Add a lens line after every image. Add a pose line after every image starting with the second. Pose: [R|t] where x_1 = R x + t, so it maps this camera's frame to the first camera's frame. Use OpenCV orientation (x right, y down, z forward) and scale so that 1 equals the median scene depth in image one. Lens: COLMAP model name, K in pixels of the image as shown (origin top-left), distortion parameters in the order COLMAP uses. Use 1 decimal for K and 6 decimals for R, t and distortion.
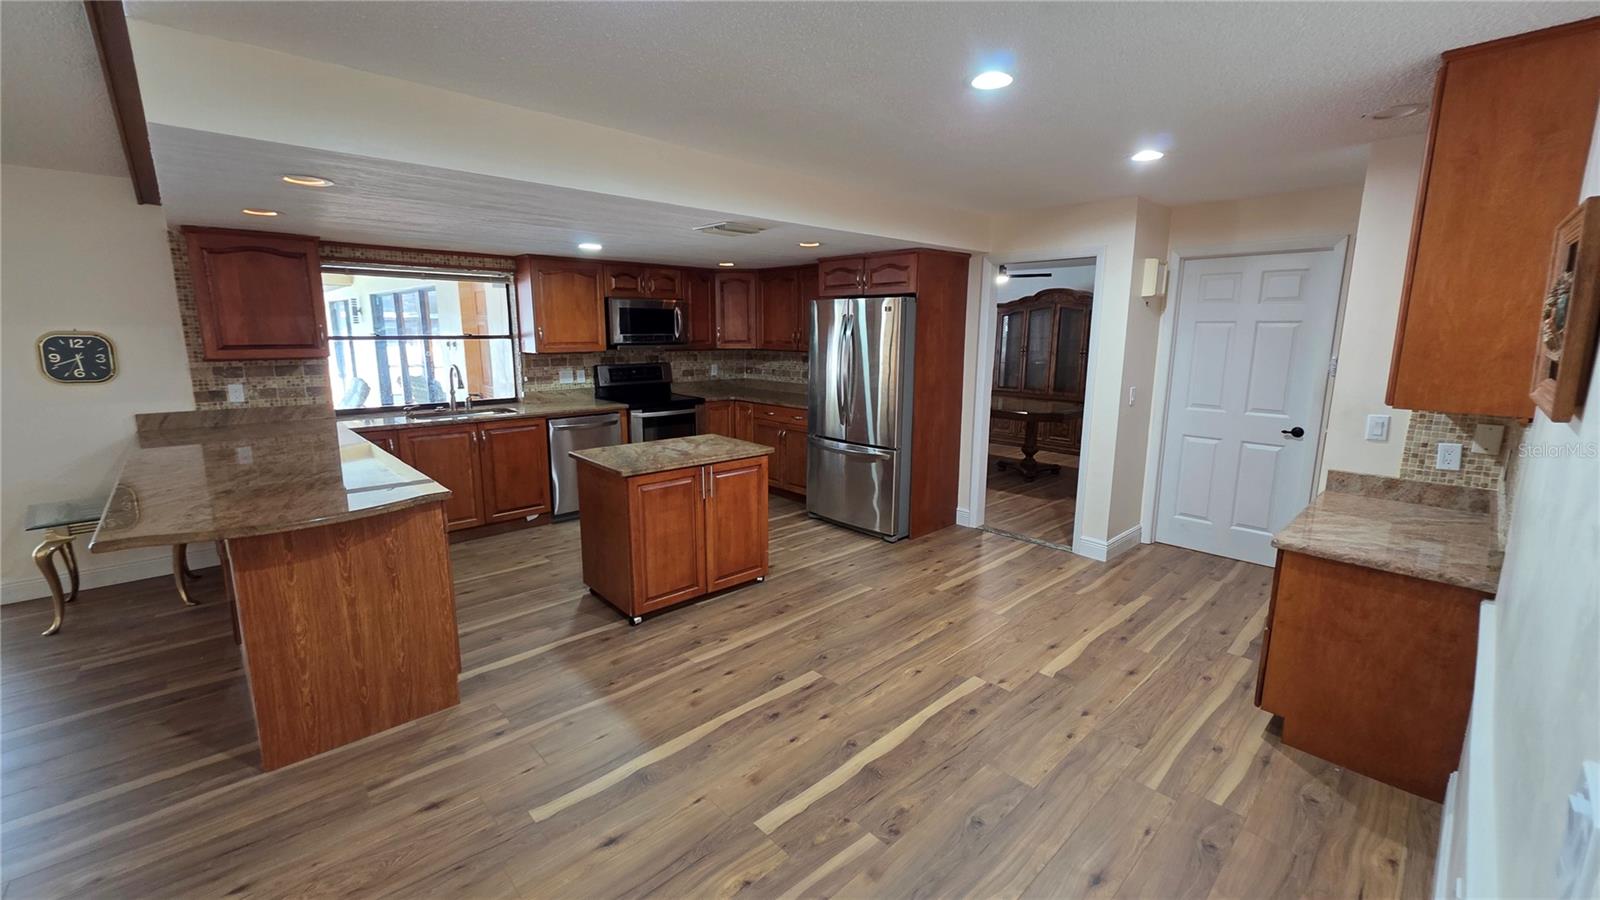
lens RADIAL K [[640.8, 0, 804.3], [0, 640.8, 448.7], [0, 0, 1]] dist [0.003499, -0.000375]
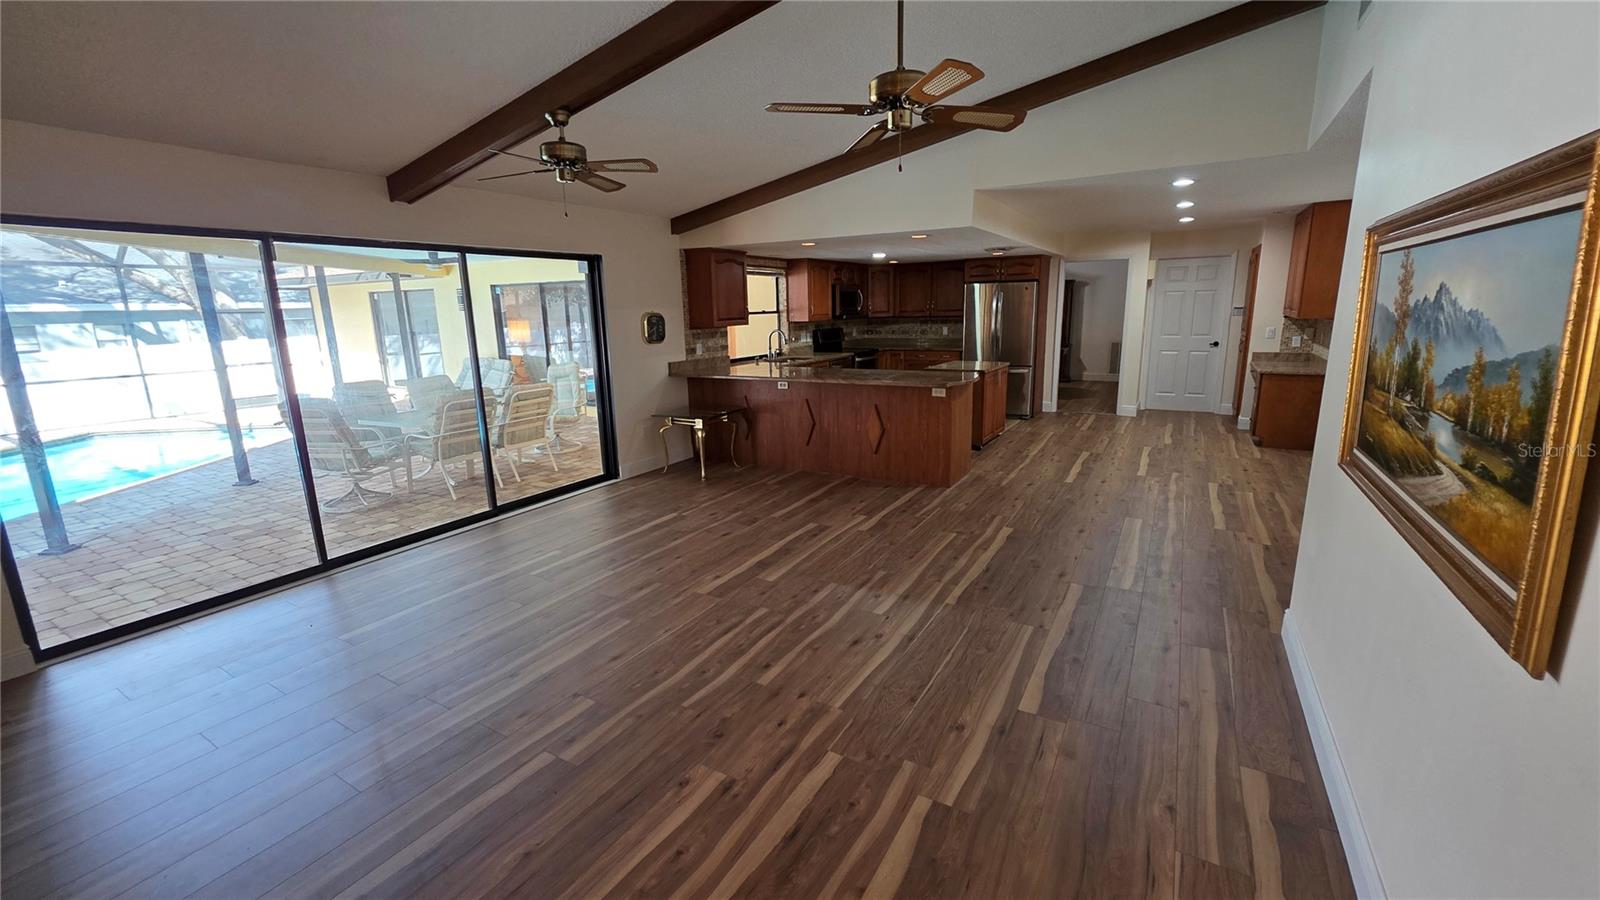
lens RADIAL K [[640.8, 0, 803.3], [0, 640.8, 444.9], [0, 0, 1]] dist [0.003499, -0.000375]
pose [[0.958832, -0.087051, 0.270301, -1.008305], [0.080429, 0.996128, 0.035501, 0.108754], [-0.272345, -0.012300, 0.962121, -0.583890]]
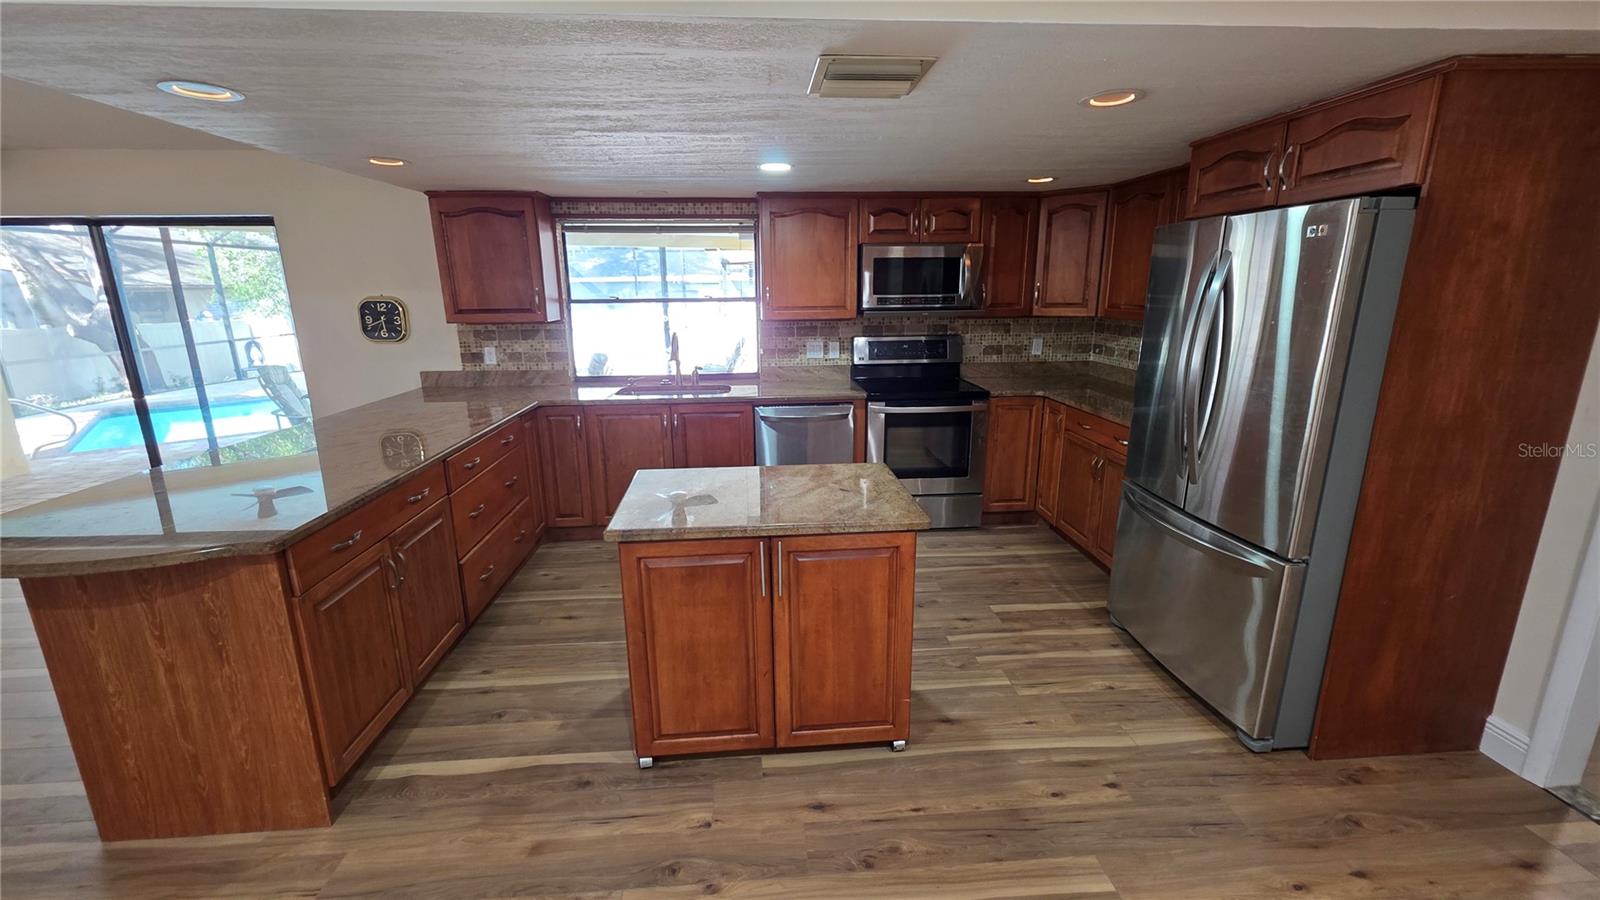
lens RADIAL K [[640.8, 0, 798.3], [0, 640.8, 444.3], [0, 0, 1]] dist [0.003499, -0.000375]
pose [[0.773083, 0.138888, -0.618913, 0.147032], [-0.103919, 0.990282, 0.092421, -0.085230], [0.625735, -0.007132, 0.780003, 0.464988]]
